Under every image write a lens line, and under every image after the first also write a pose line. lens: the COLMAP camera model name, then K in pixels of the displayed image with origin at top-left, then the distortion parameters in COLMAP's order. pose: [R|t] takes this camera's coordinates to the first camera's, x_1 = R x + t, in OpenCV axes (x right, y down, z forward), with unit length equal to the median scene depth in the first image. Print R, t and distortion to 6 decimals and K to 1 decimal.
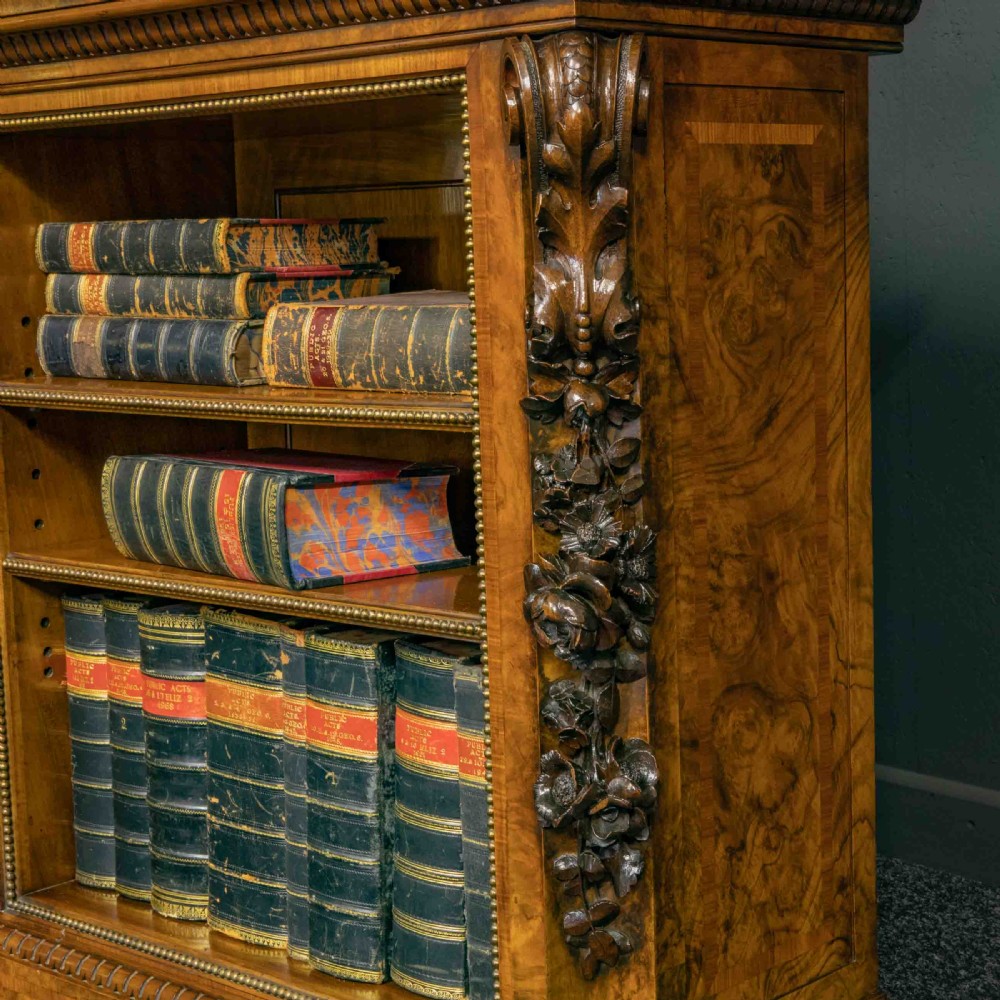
lens RADIAL K [[2160.6, 0, 514.3], [0, 2160.6, 500.2], [0, 0, 1]] dist [0.033253, -0.073186]
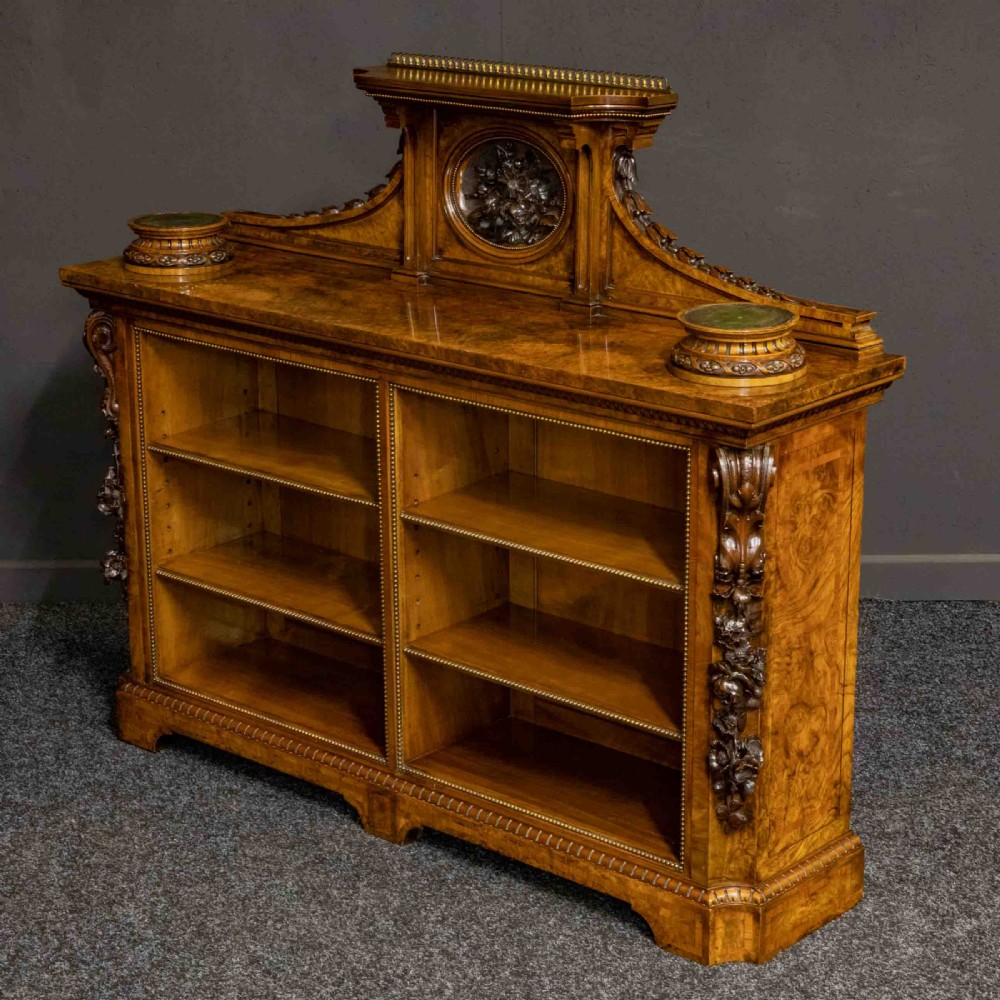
lens RADIAL K [[2379.9, 0, 420.3], [0, 2379.9, 501.7], [0, 0, 1]] dist [0.063041, 0.349672]
pose [[0.999788, 0.015247, 0.013817, -0.318825], [-0.017334, 0.985926, 0.166283, -0.520029], [-0.011087, -0.166488, 0.985981, -1.372635]]
